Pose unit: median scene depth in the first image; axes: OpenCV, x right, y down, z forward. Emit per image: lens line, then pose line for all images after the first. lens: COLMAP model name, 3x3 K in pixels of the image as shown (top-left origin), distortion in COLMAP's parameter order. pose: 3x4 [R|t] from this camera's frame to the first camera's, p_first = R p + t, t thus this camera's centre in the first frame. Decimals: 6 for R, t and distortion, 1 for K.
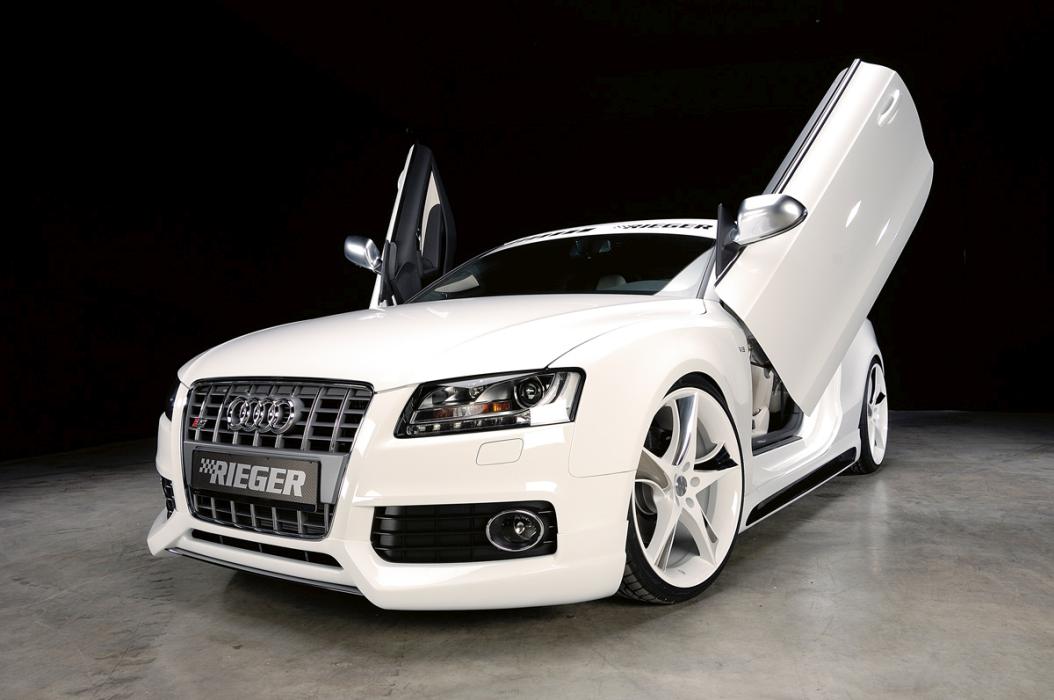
lens RADIAL K [[872.2, 0, 522.4], [0, 872.2, 354.6], [0, 0, 1]] dist [-0.130074, 0.092088]
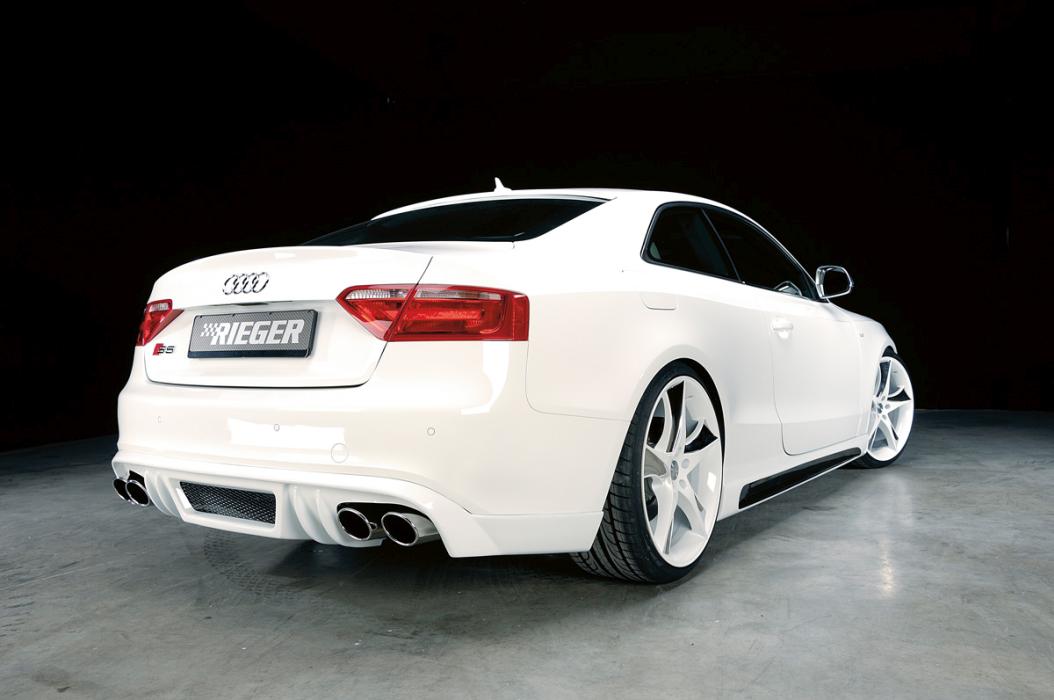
lens RADIAL K [[948.9, 0, 530.6], [0, 948.9, 354.8], [0, 0, 1]] dist [-0.113523, 0.133313]
pose [[0.999781, 0.001268, -0.020902, 0.144746], [-0.001008, 0.999922, 0.012423, -0.005206], [0.020916, -0.012399, 0.999704, 0.074159]]
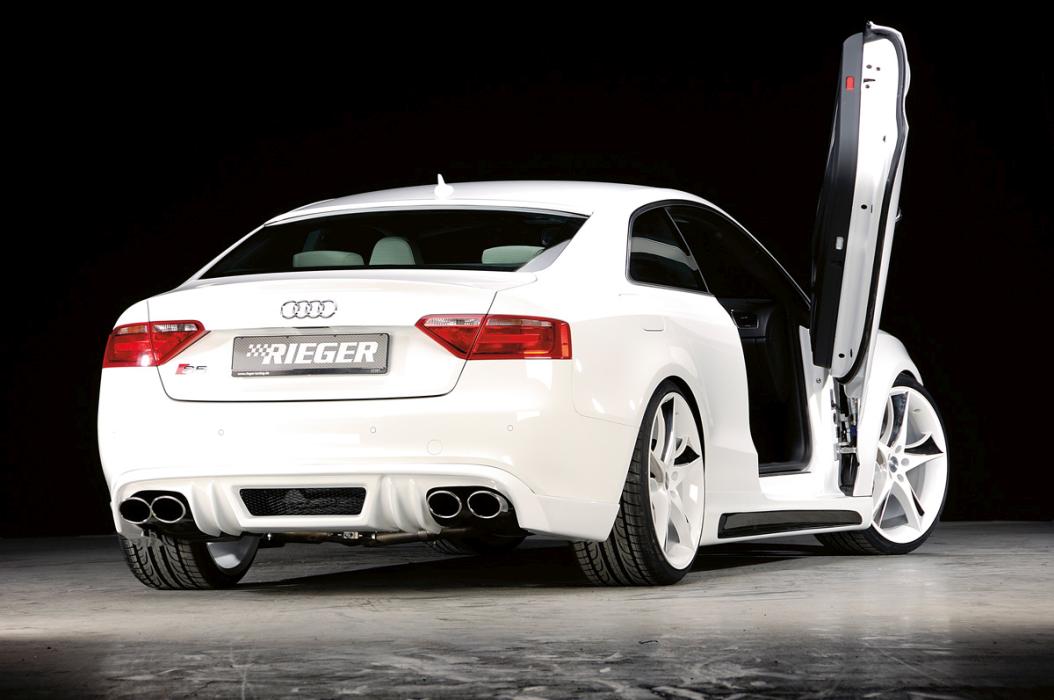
lens RADIAL K [[5844.5, 0, 526.1], [0, 5844.5, 353.5], [0, 0, 1]] dist [2.391142, 0.000000]
pose [[0.975724, -0.002264, 0.218991, -1.680546], [0.004291, 0.999952, -0.008782, 0.054637], [-0.218960, 0.009508, 0.975687, -6.647427]]
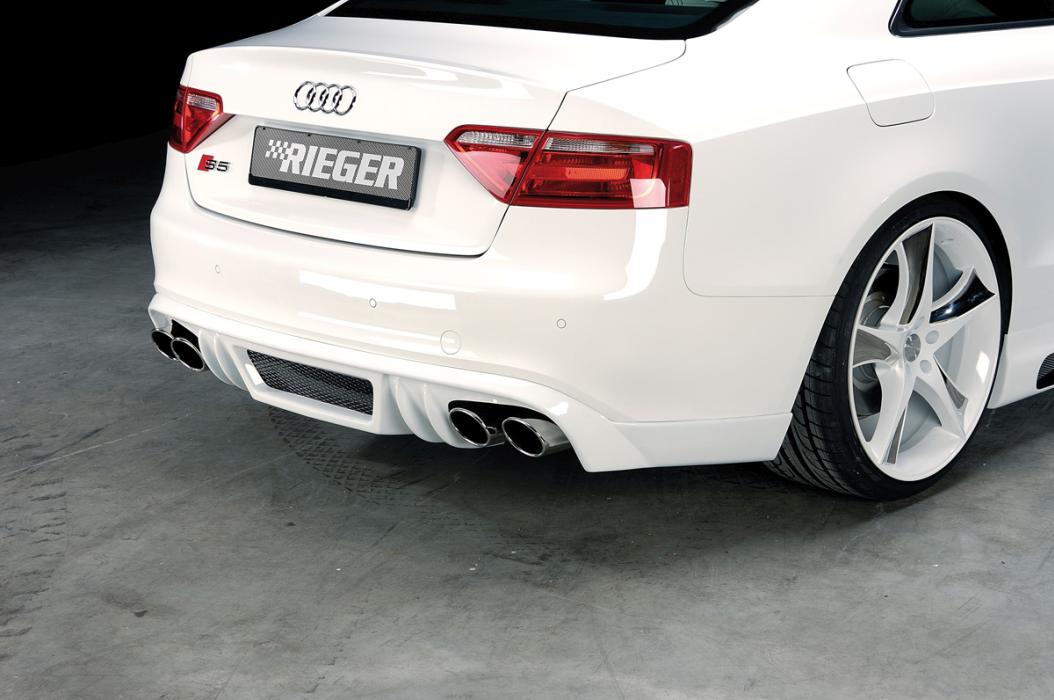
lens RADIAL K [[1973.1, 0, 521.4], [0, 1973.1, 371.4], [0, 0, 1]] dist [0.378094, 0.000000]
pose [[0.981398, 0.044433, -0.186771, 0.298961], [0.005042, 0.966549, 0.256433, -0.298383], [0.191917, -0.252604, 0.948345, -0.535222]]
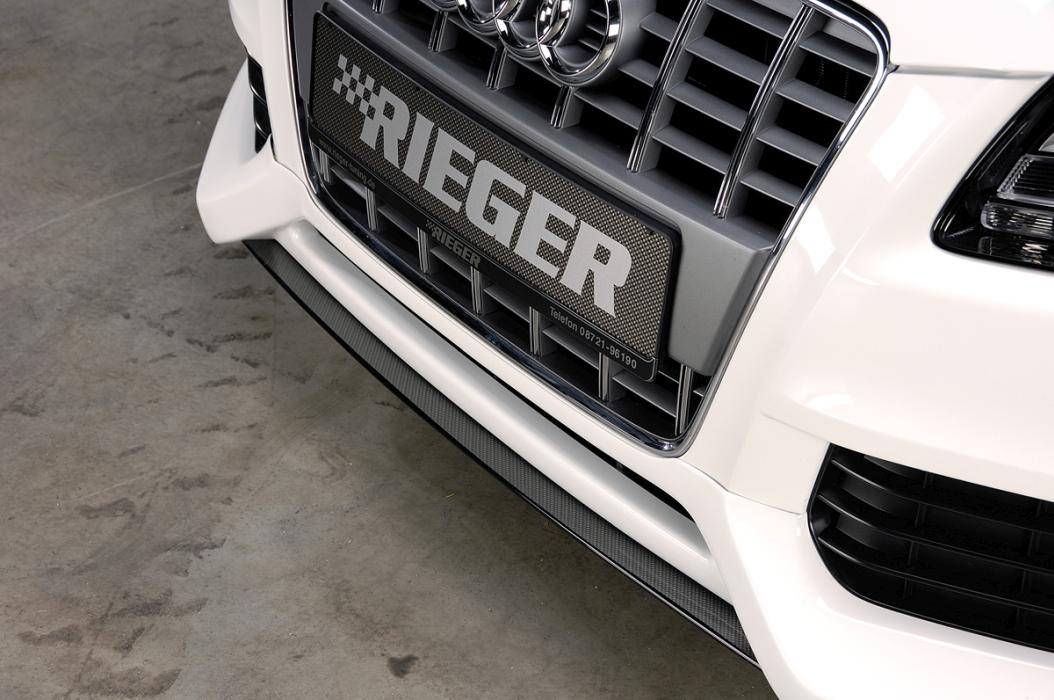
lens RADIAL K [[2266.1, 0, 515.9], [0, 2266.1, 369.0], [0, 0, 1]] dist [0.433654, 0.000000]
pose [[0.936589, 0.220133, -0.272658, -0.054122], [-0.049145, 0.852889, 0.519773, -0.239250], [0.346966, -0.473414, 0.809625, 0.283486]]
